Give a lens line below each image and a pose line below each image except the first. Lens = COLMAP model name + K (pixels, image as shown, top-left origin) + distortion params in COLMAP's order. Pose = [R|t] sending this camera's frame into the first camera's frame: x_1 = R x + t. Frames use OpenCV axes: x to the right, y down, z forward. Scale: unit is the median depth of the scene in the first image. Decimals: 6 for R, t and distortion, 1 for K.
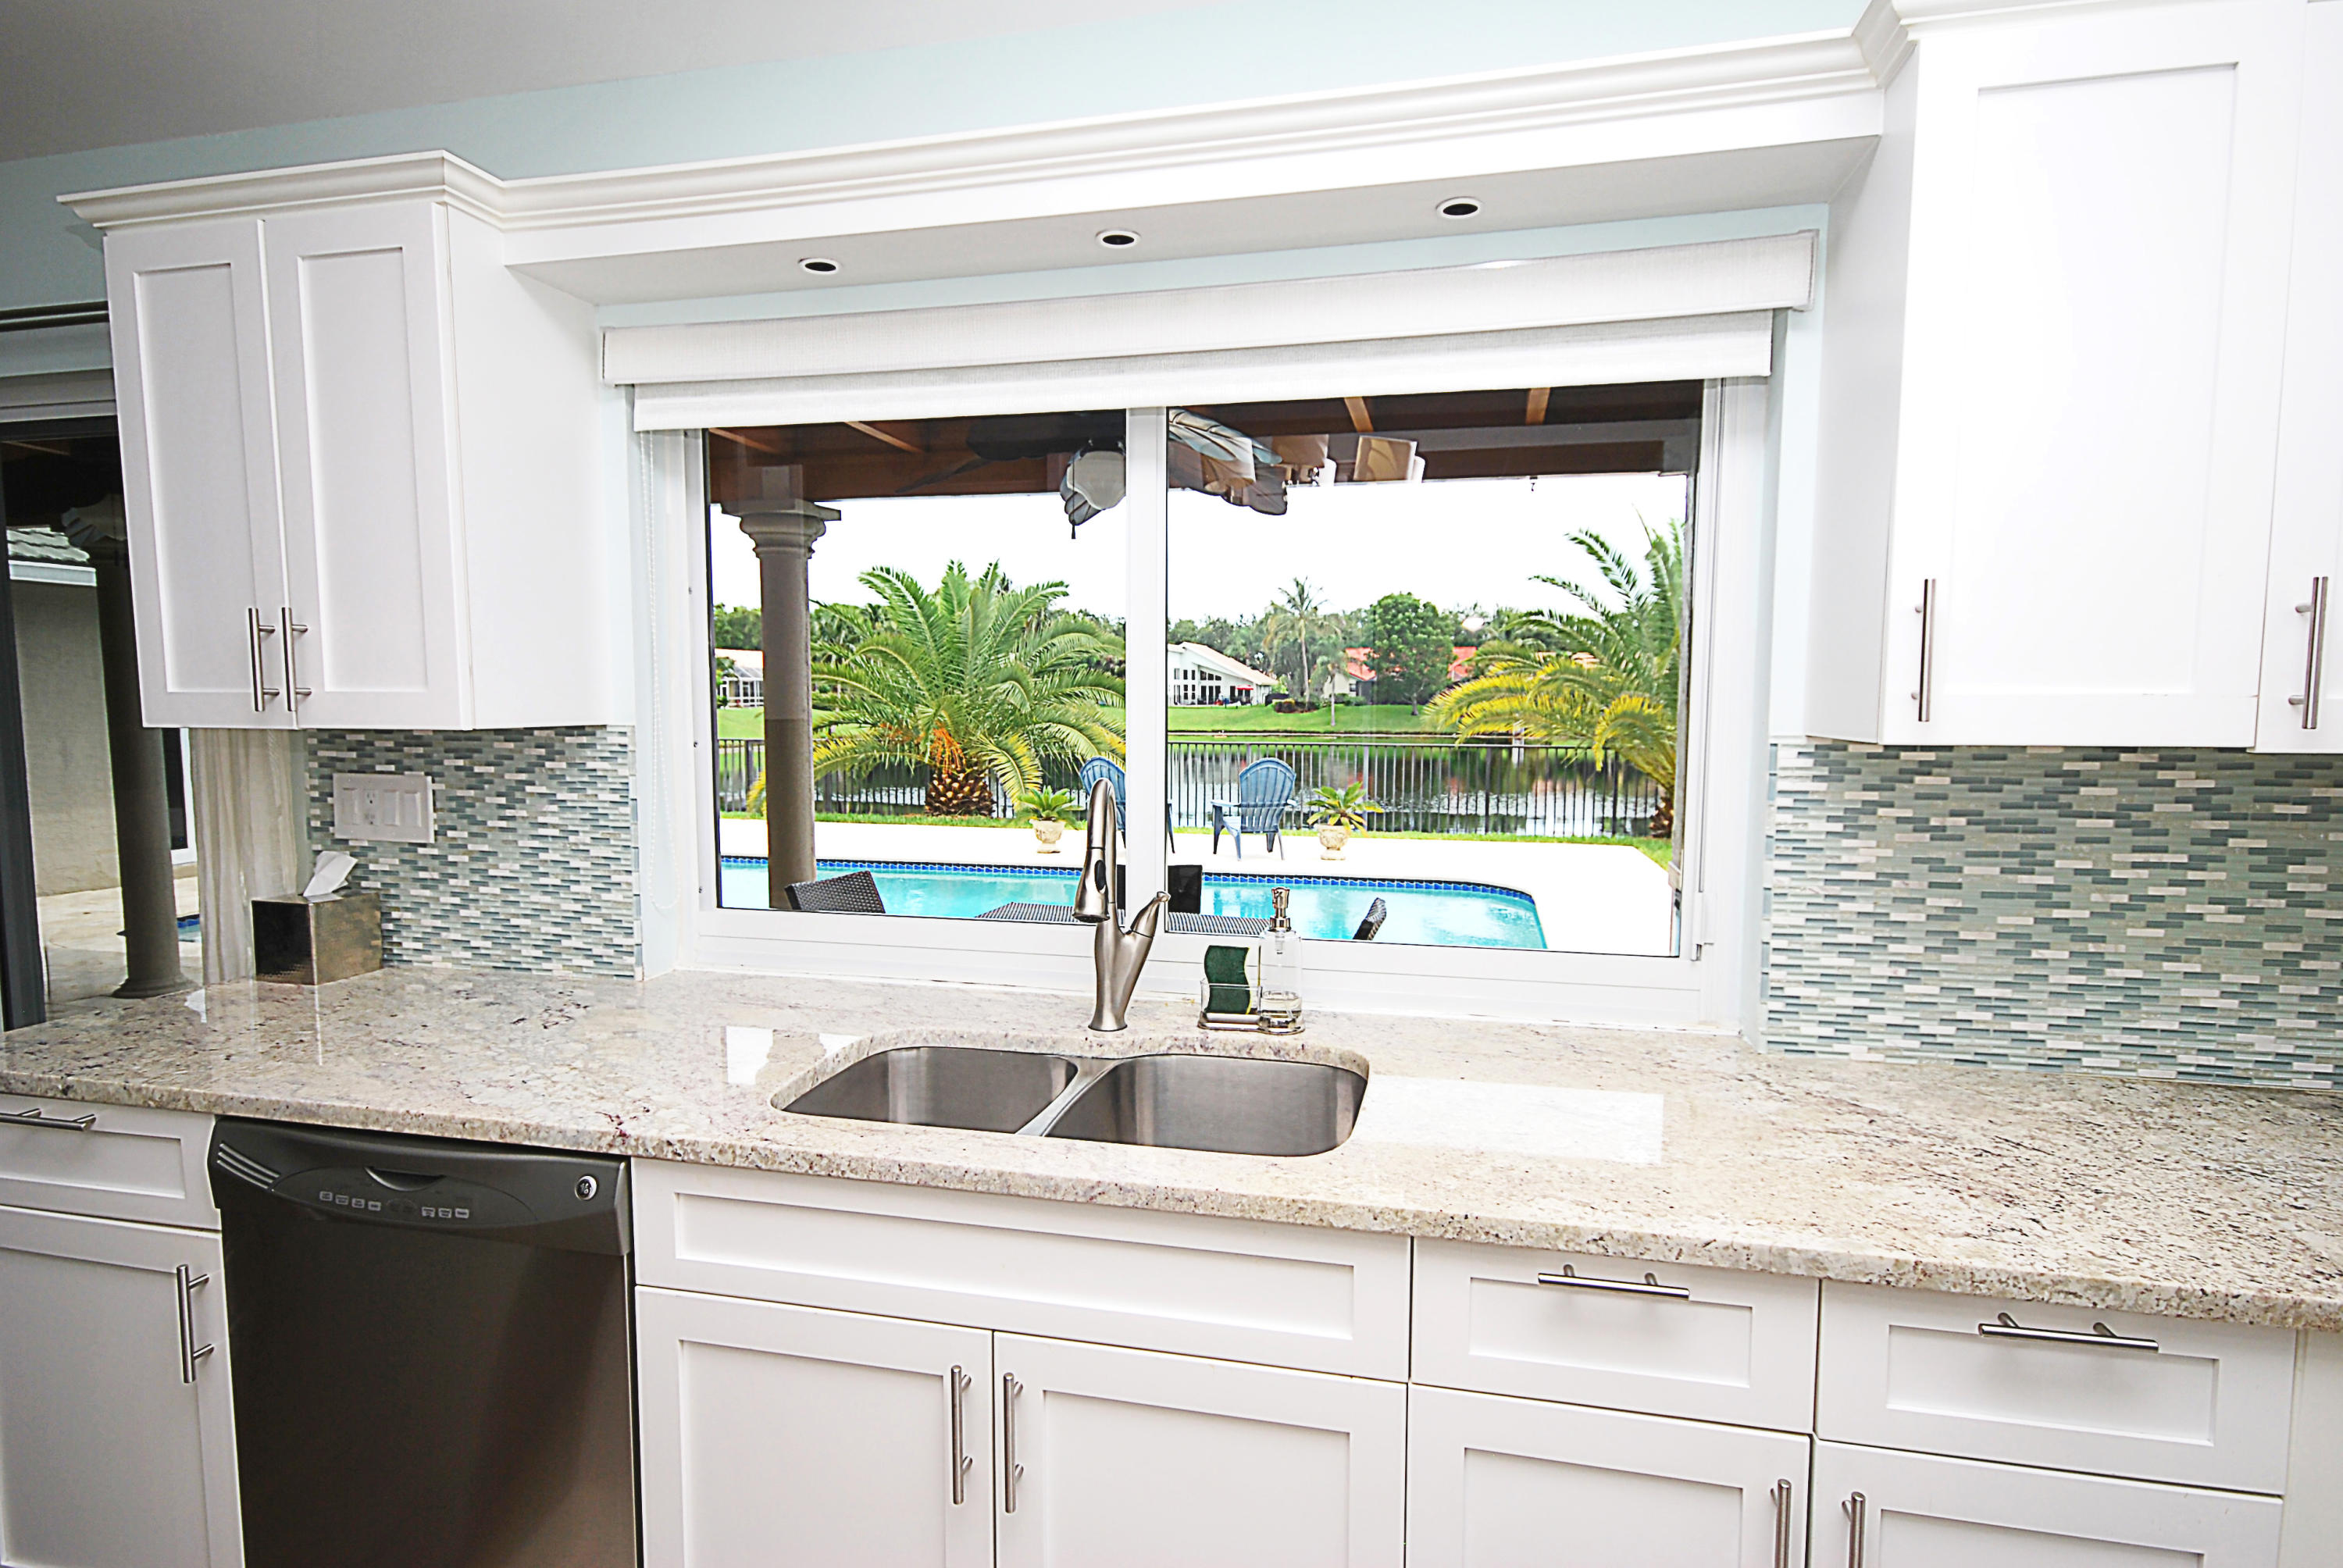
lens RADIAL K [[1219.7, 0, 1173.9], [0, 1219.7, 794.2], [0, 0, 1]] dist [-0.001421, 0.000129]
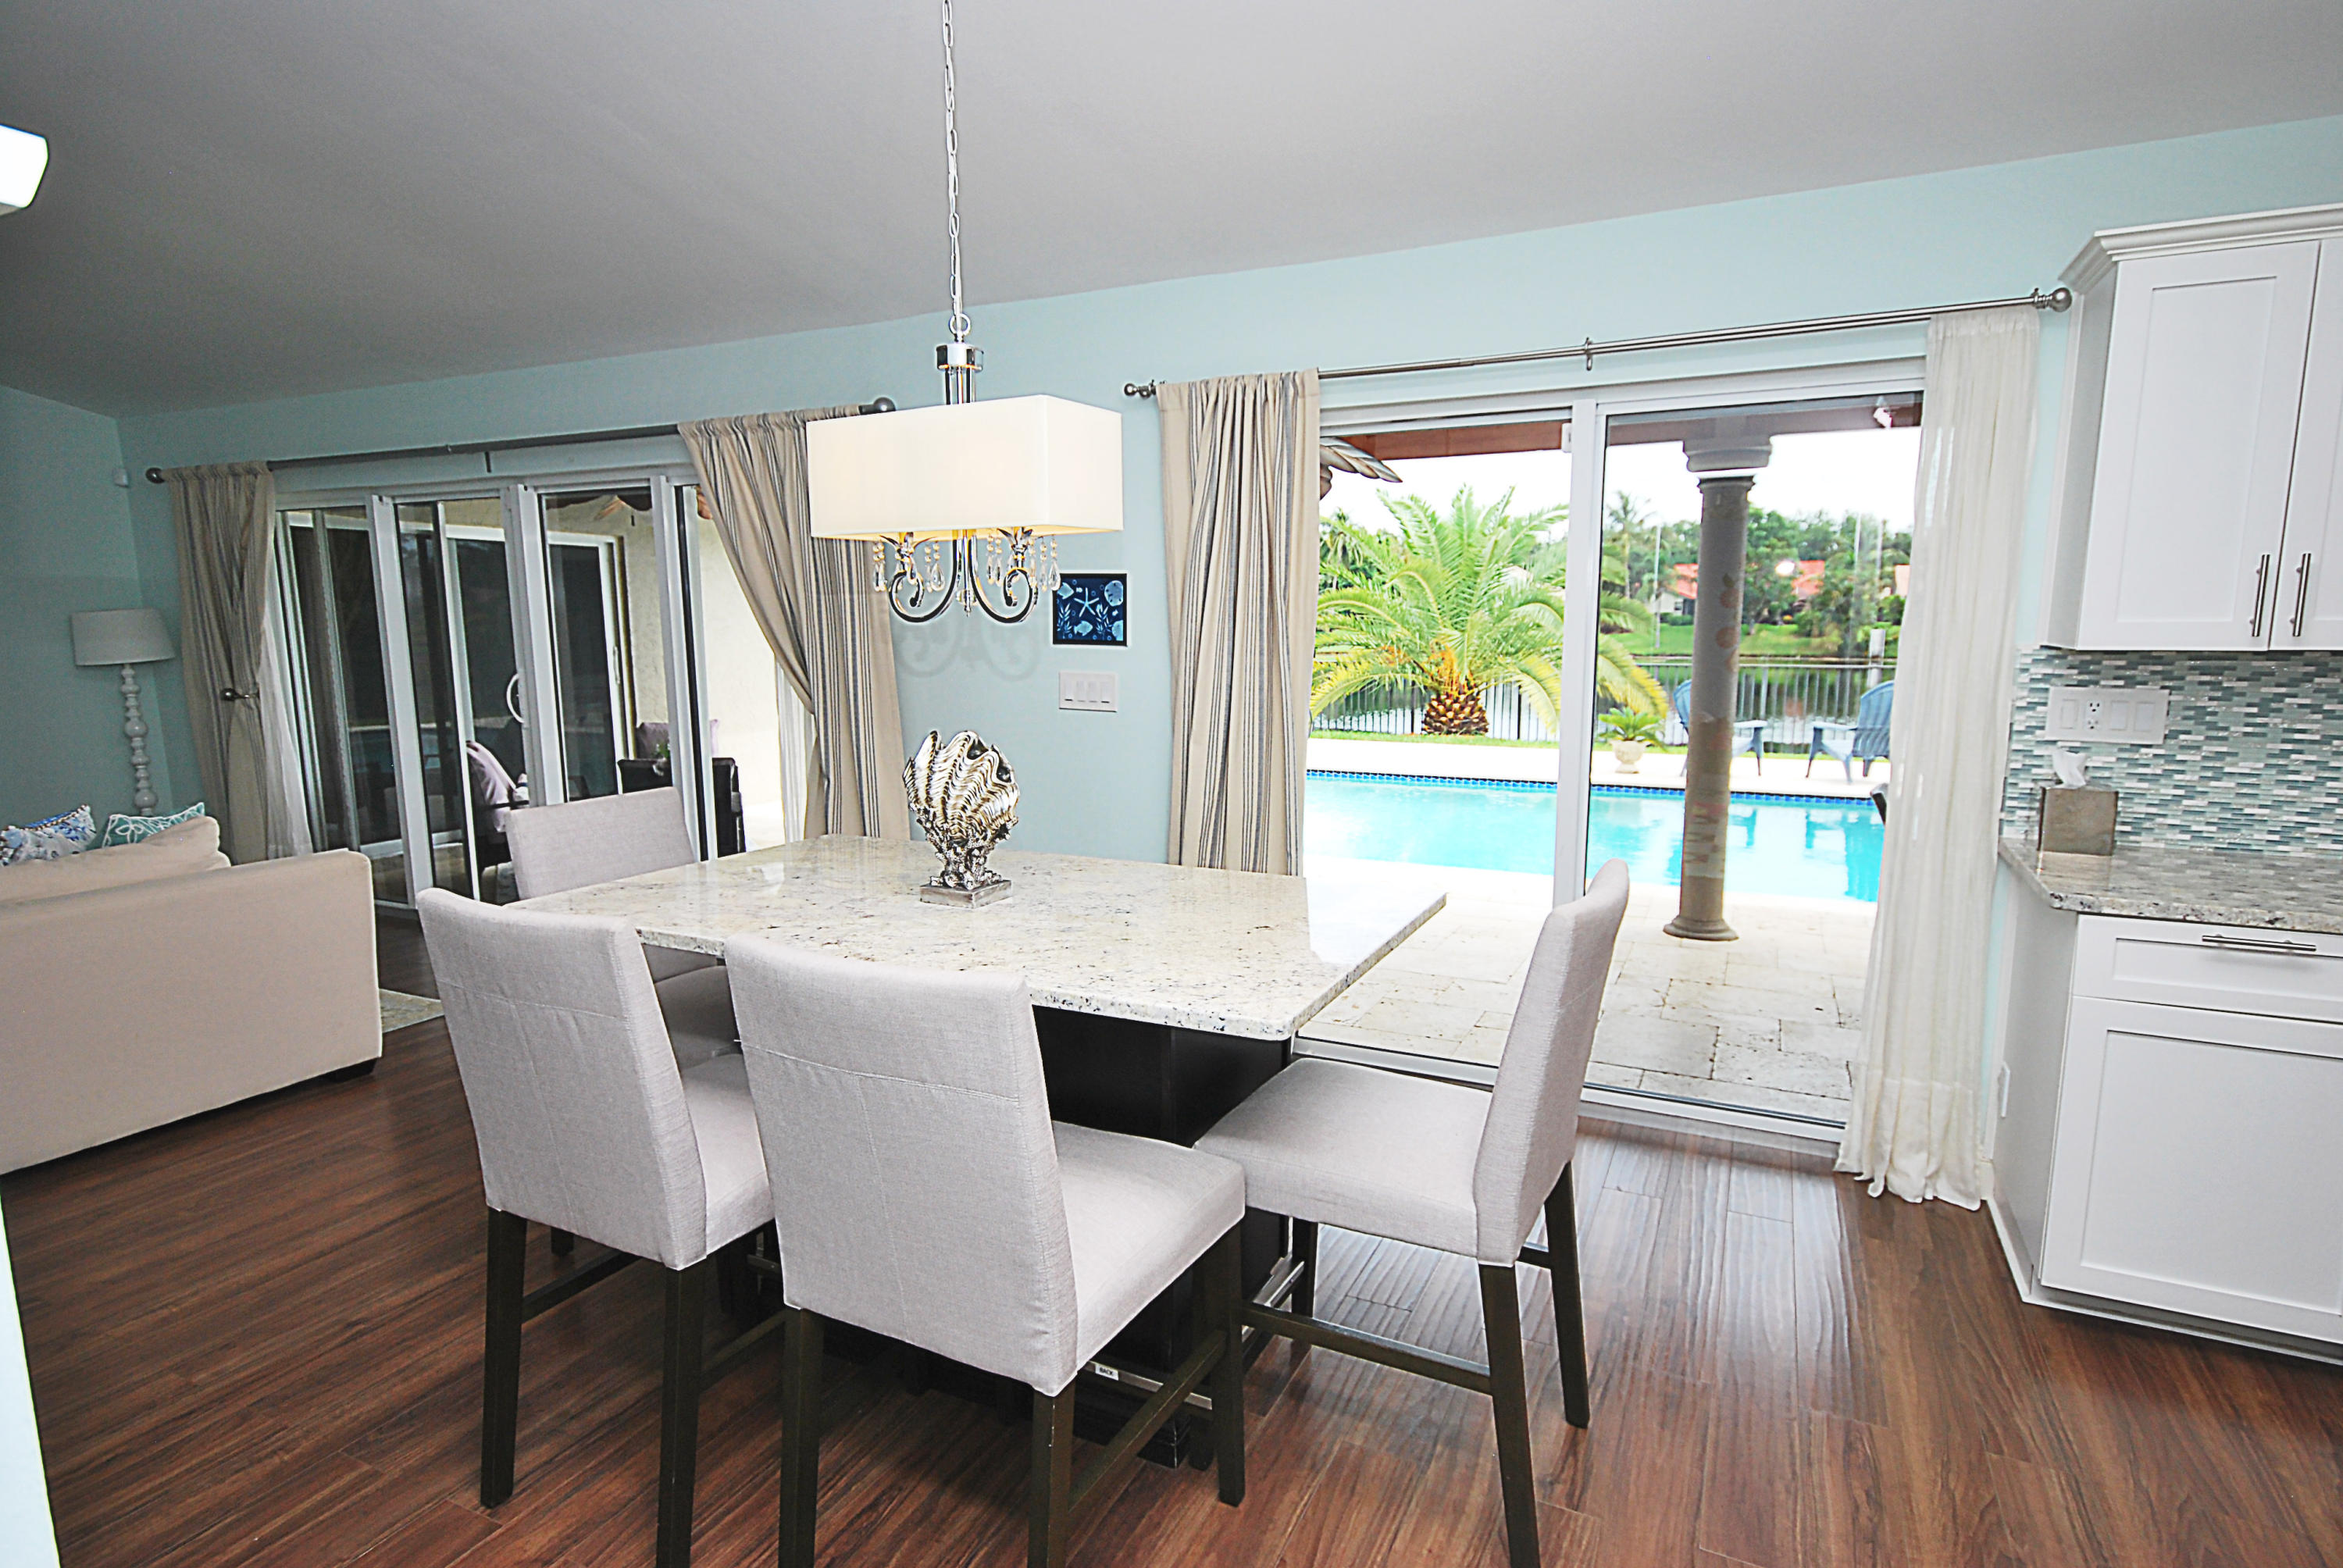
lens RADIAL K [[1219.7, 0, 1171.1], [0, 1219.7, 787.7], [0, 0, 1]] dist [-0.001421, 0.000129]
pose [[0.975034, 0.022467, -0.220915, -1.295937], [-0.009670, 0.998221, 0.058839, 0.020827], [0.221844, -0.055234, 0.973517, -0.403439]]
